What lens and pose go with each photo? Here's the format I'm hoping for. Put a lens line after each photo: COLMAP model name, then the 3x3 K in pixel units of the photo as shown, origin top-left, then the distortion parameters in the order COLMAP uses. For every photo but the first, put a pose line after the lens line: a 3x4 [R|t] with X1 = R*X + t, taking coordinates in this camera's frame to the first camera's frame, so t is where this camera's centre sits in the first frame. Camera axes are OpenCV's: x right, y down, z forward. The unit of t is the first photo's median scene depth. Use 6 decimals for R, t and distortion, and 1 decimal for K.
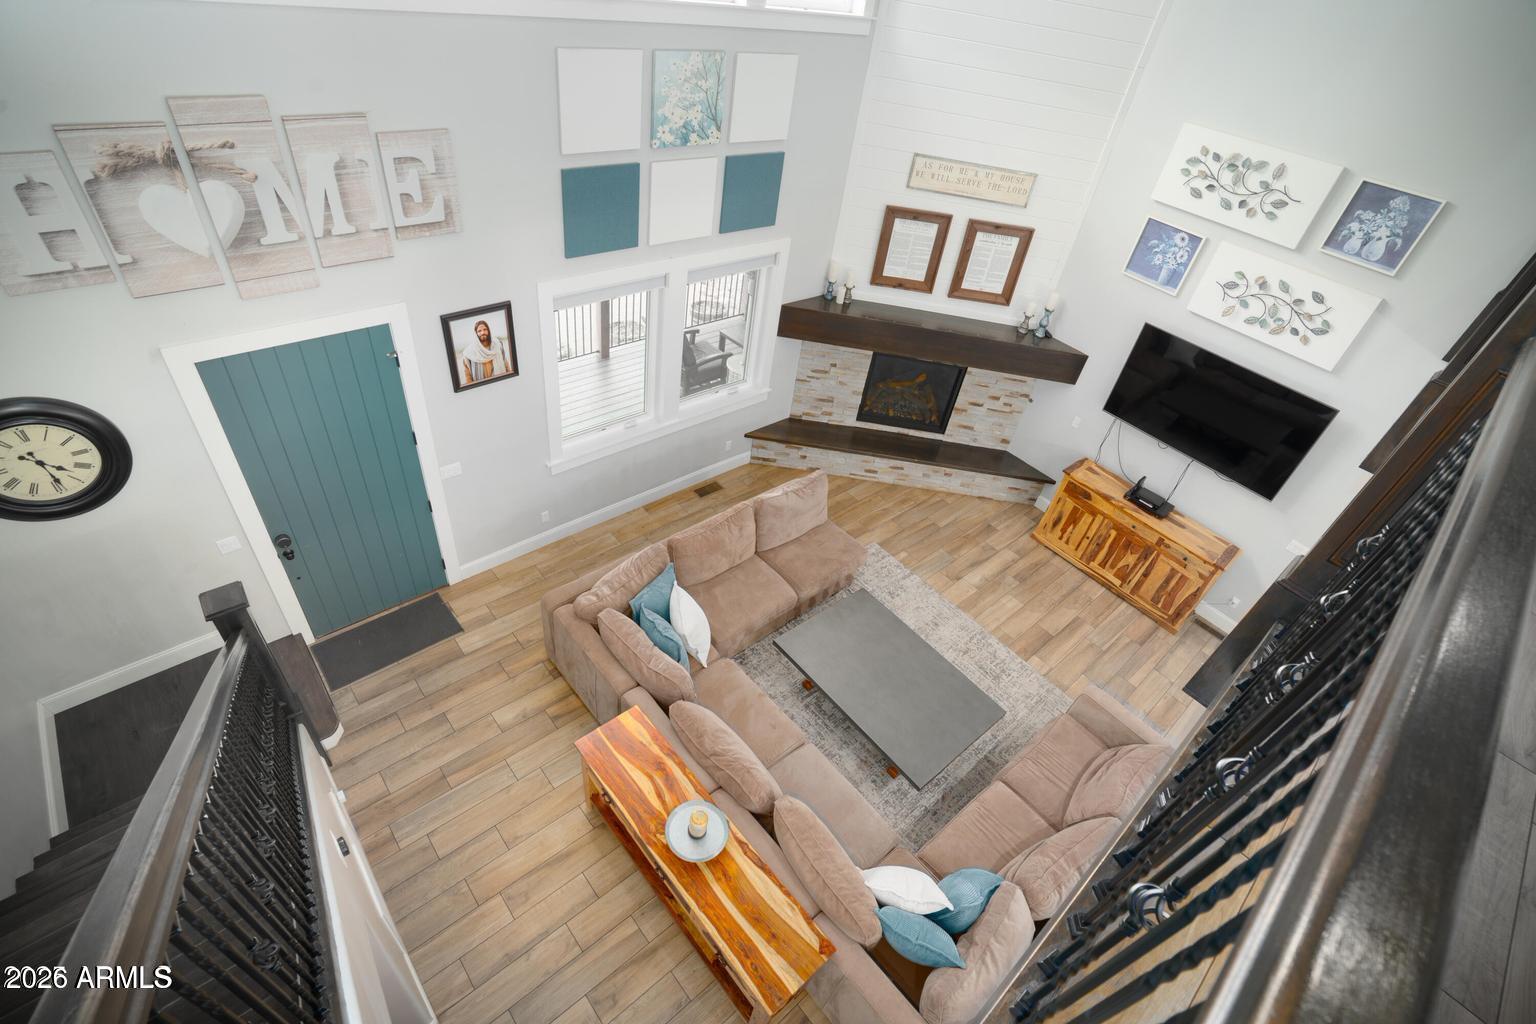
lens RADIAL K [[703.3, 0, 766.3], [0, 703.3, 508.6], [0, 0, 1]] dist [-0.058347, 0.020878]
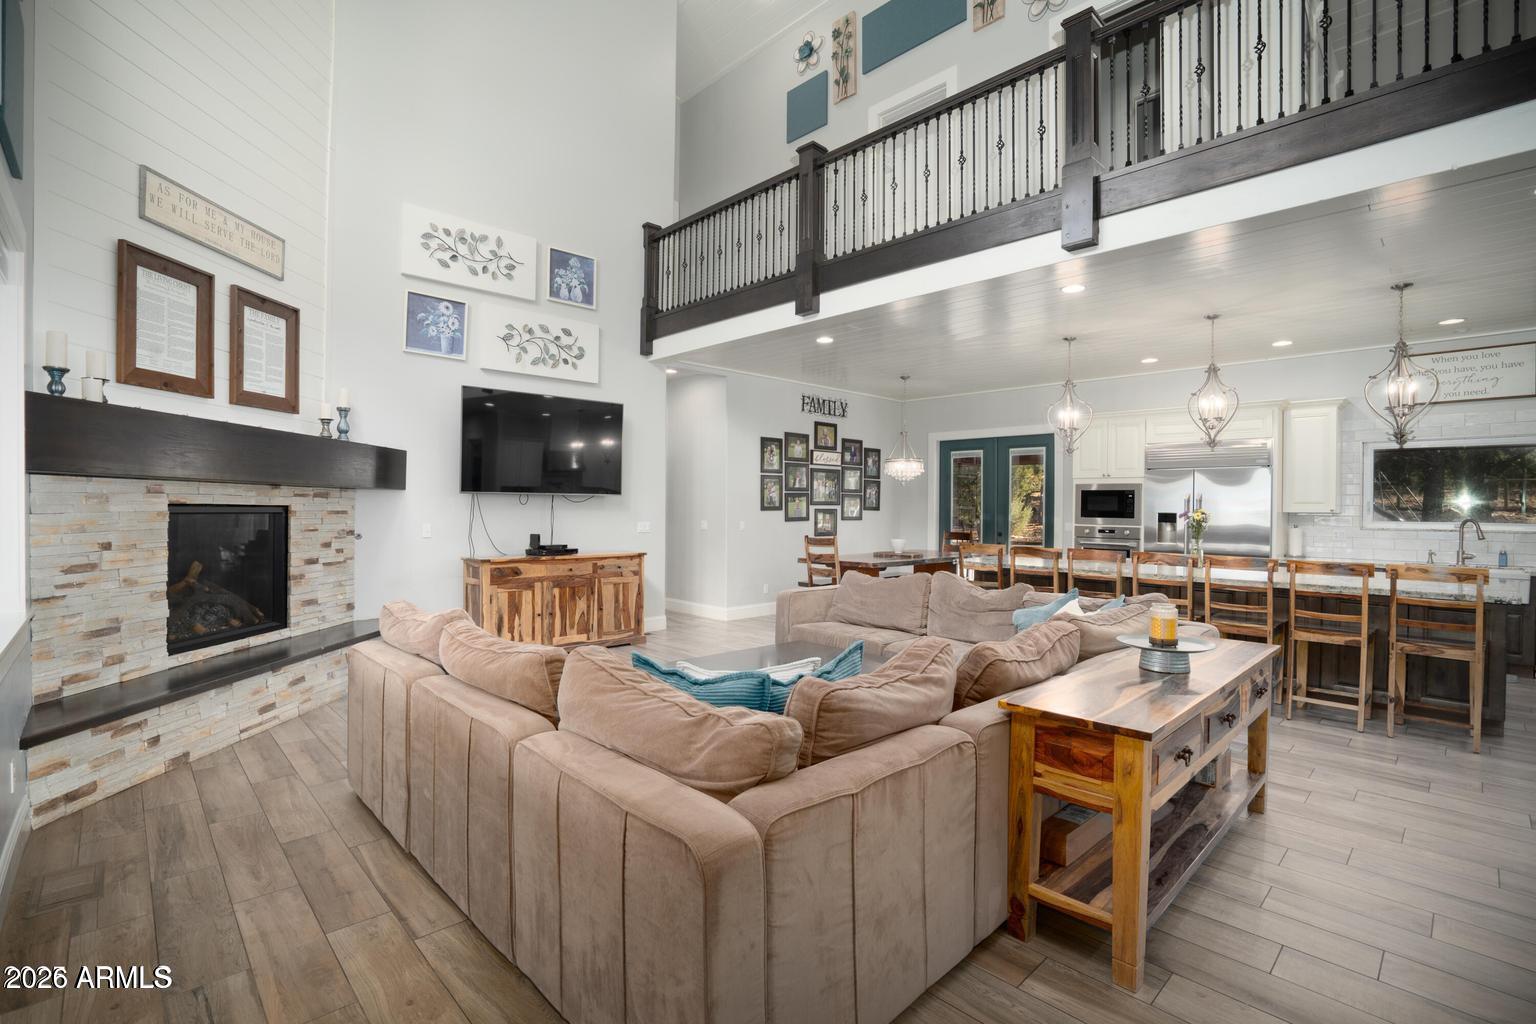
lens RADIAL K [[703.3, 0, 766.1], [0, 703.3, 510.9], [0, 0, 1]] dist [-0.058347, 0.020878]
pose [[-0.045675, -0.137864, 0.989397, -0.521497], [0.632245, 0.762831, 0.135481, 0.004378], [-0.773421, 0.631730, 0.052322, 0.813414]]
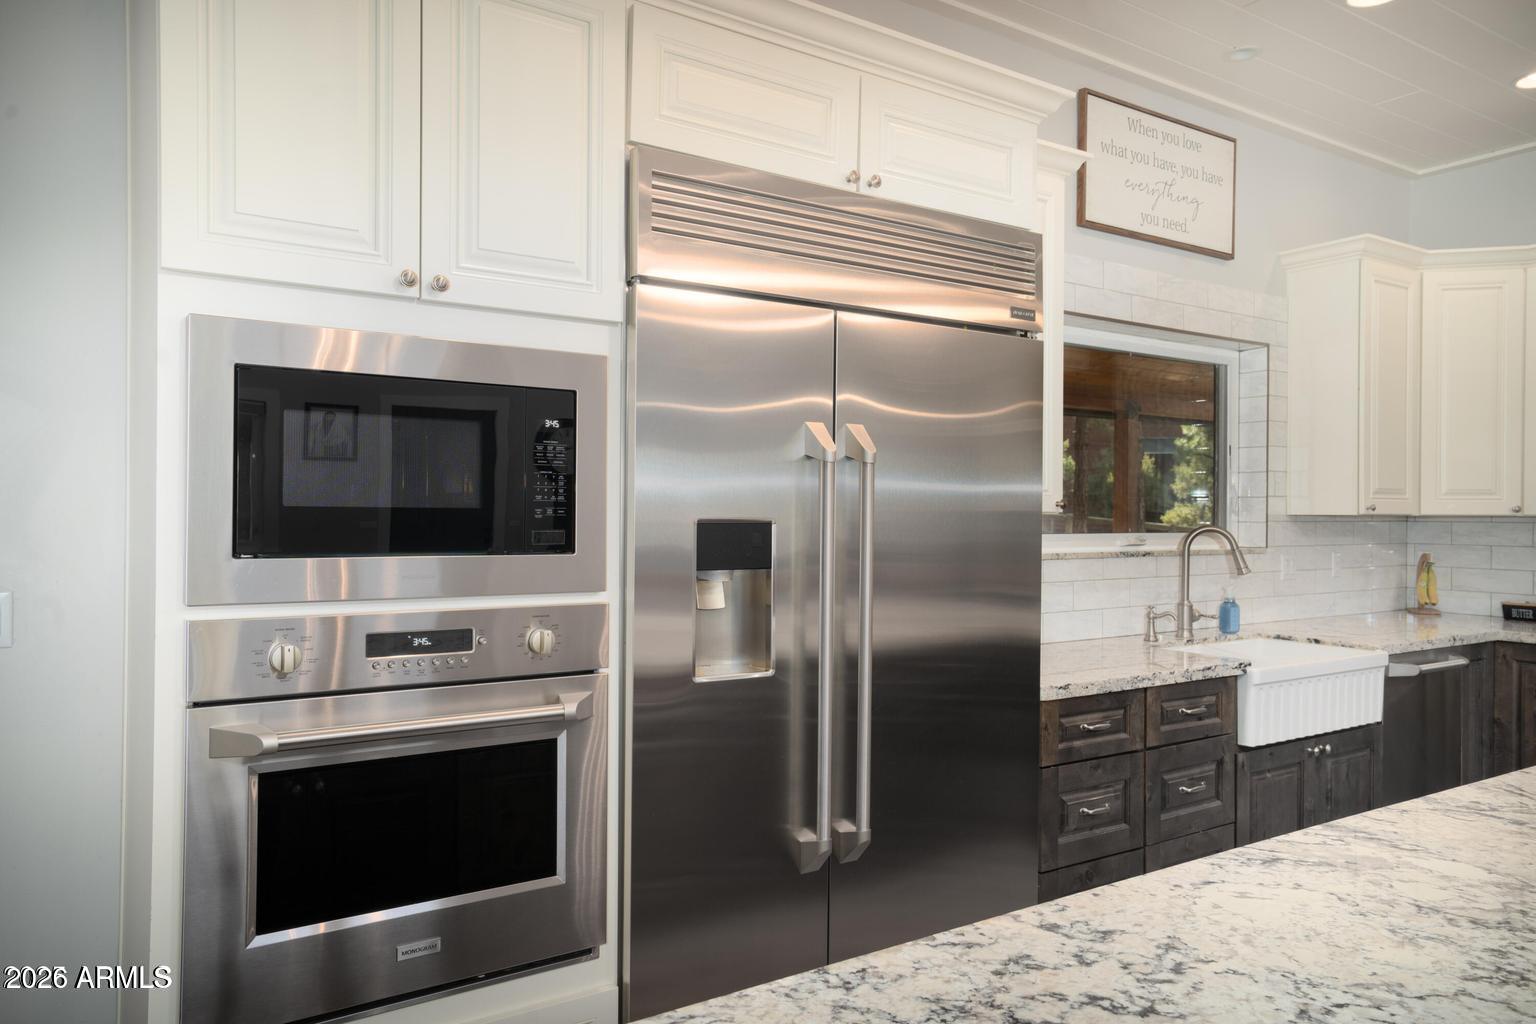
lens RADIAL K [[1067.5, 0, 767.8], [0, 1067.5, 511.7], [0, 0, 1]] dist [0.009490, 0.019407]
pose [[-0.983684, -0.136535, 0.117153, 0.728391], [-0.027313, 0.756976, 0.652871, 0.420485], [-0.177822, 0.639019, -0.748355, 0.579281]]
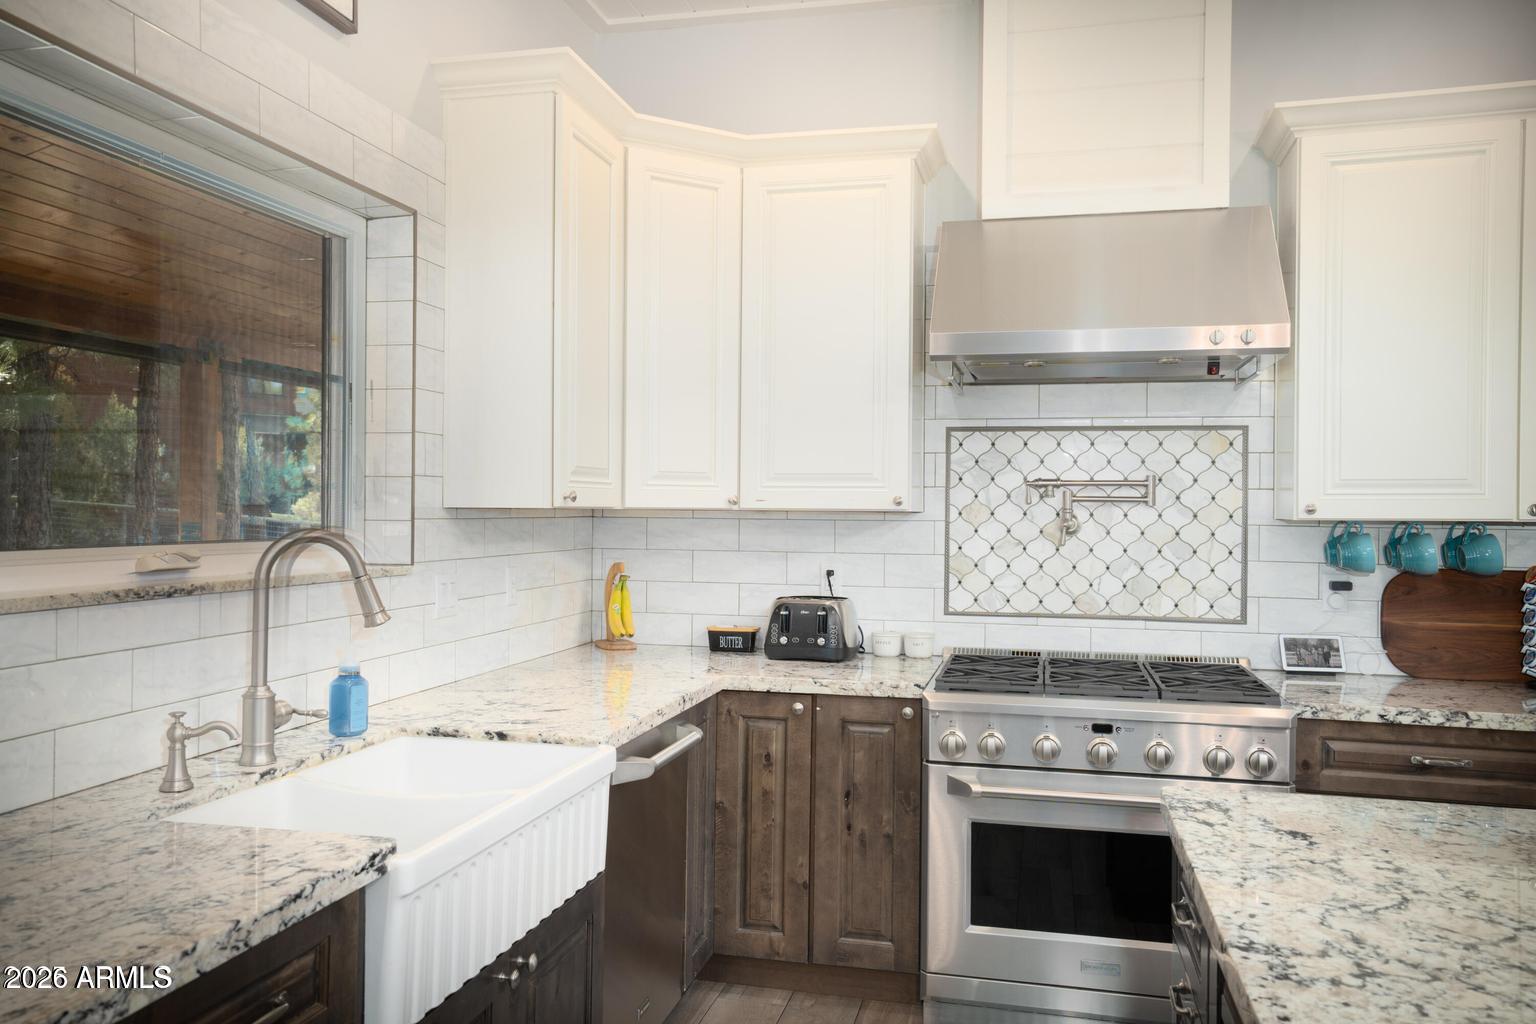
lens RADIAL K [[1194.4, 0, 761.6], [0, 1194.4, 511.3], [0, 0, 1]] dist [0.012454, 0.026742]
pose [[-0.805613, -0.137272, -0.576320, 0.627064], [-0.462883, 0.752998, 0.467690, 0.632537], [0.369767, 0.643545, -0.670166, 0.308068]]
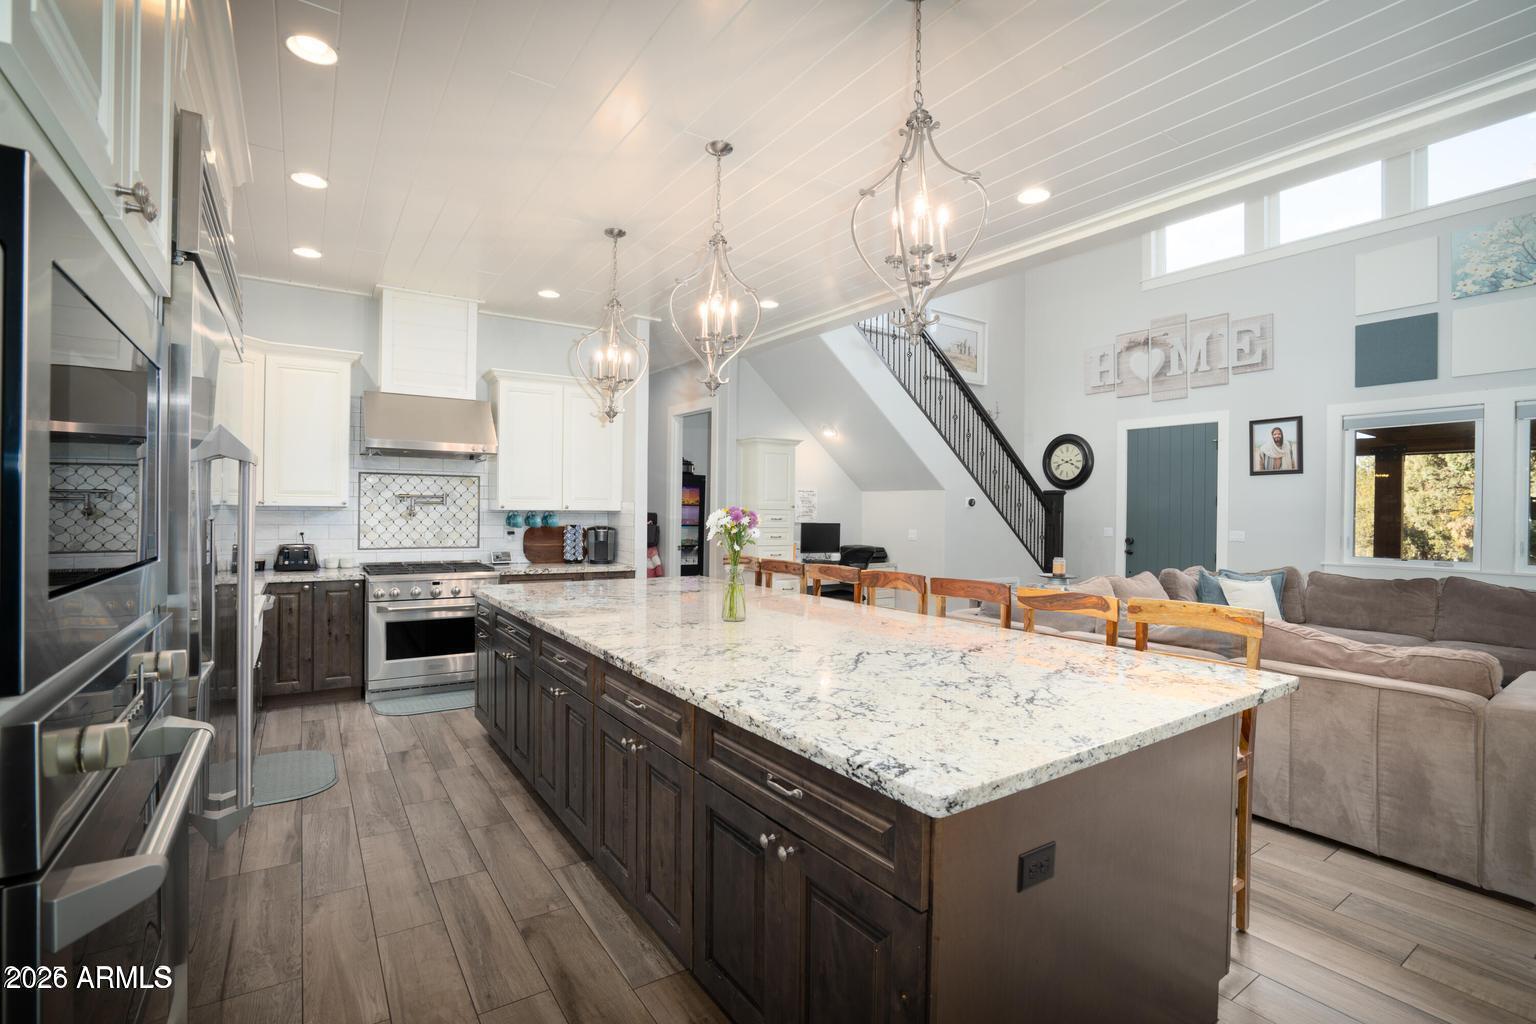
lens RADIAL K [[703.3, 0, 765.3], [0, 703.3, 507.6], [0, 0, 1]] dist [-0.058347, 0.020878]
pose [[-0.120712, -0.135387, -0.983412, 1.022434], [-0.661125, 0.749950, -0.022094, 0.553277], [0.740501, 0.647492, -0.180036, 0.478995]]
